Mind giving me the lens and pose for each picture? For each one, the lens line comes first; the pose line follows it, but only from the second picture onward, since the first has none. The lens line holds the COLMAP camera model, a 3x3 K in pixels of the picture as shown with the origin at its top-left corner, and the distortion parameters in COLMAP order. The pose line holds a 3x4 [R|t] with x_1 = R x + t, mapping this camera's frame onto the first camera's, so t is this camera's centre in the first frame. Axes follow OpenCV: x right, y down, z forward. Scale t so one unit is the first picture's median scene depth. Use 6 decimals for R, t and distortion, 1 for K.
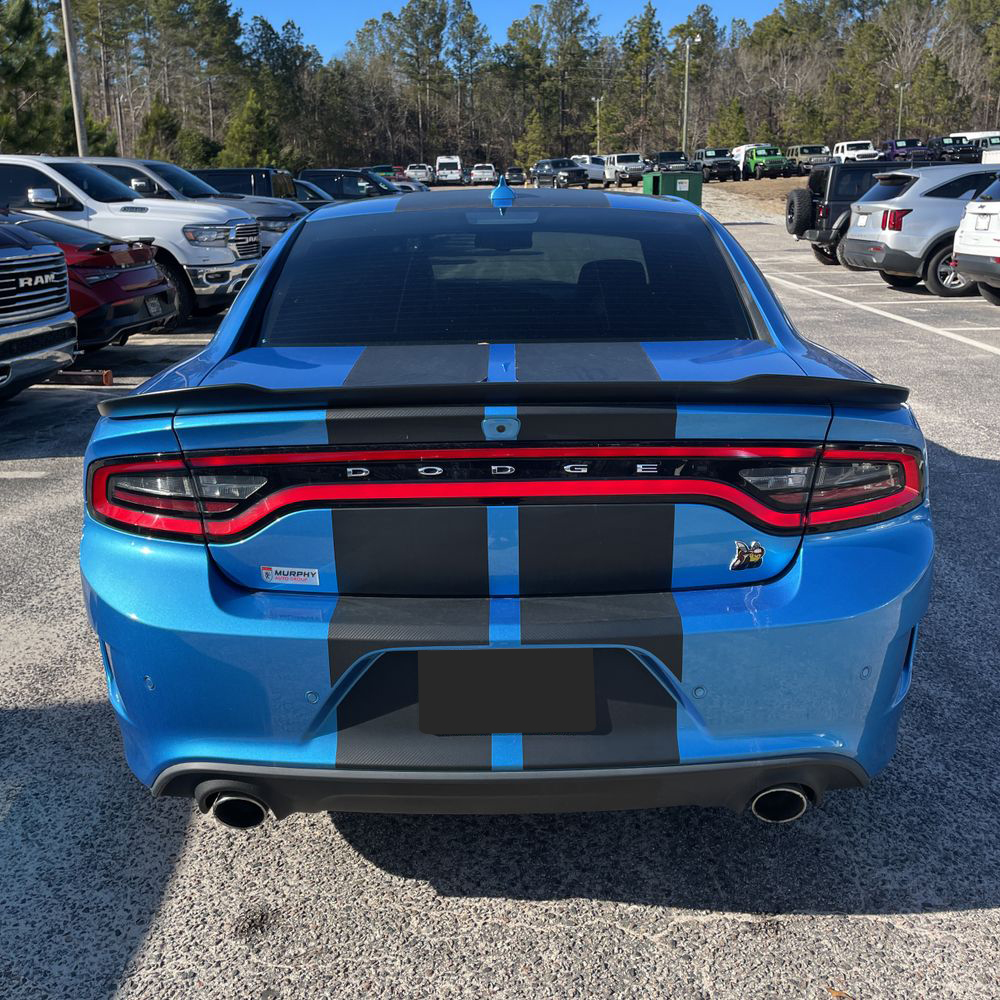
lens RADIAL K [[999.9, 0, 502.5], [0, 999.9, 493.0], [0, 0, 1]] dist [0.094503, -0.125875]
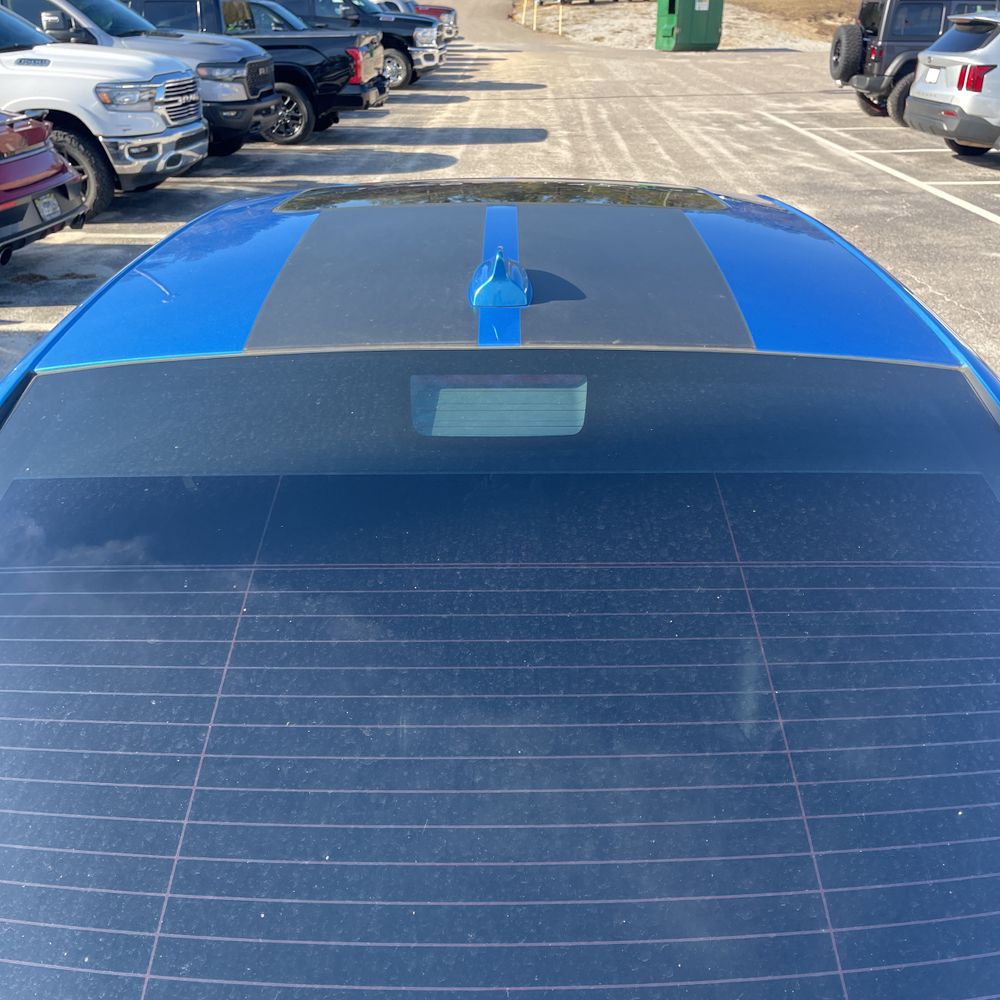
lens RADIAL K [[1002.2, 0, 513.4], [0, 1002.2, 499.2], [0, 0, 1]] dist [0.097353, -0.130458]
pose [[0.999859, 0.005899, 0.015693, 0.000128], [-0.008423, 0.986091, 0.165994, -0.053209], [-0.014496, -0.166103, 0.986002, 0.104547]]
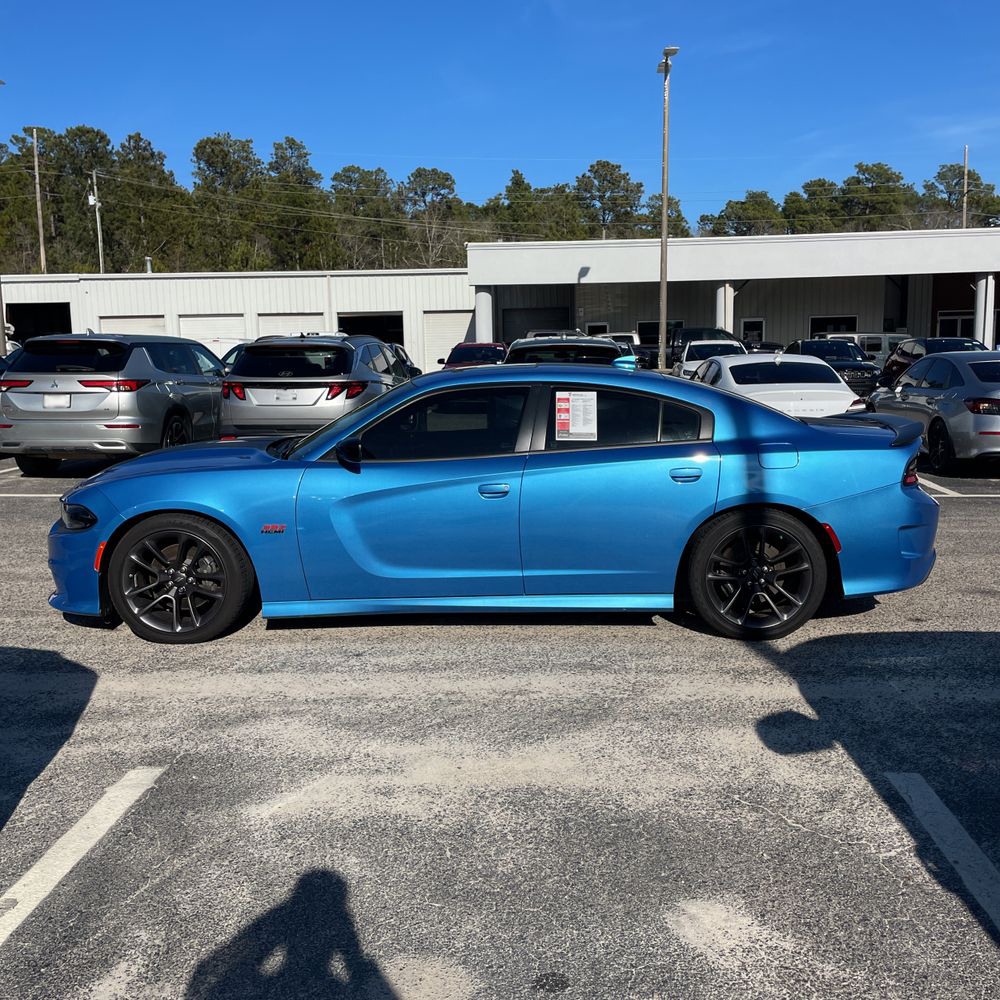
lens RADIAL K [[999.9, 0, 502.5], [0, 999.9, 493.0], [0, 0, 1]] dist [0.094503, -0.125875]
pose [[0.022845, -0.130928, 0.991129, -0.365123], [0.289076, 0.949904, 0.118819, -0.068782], [-0.957033, 0.283797, 0.059549, 0.224891]]
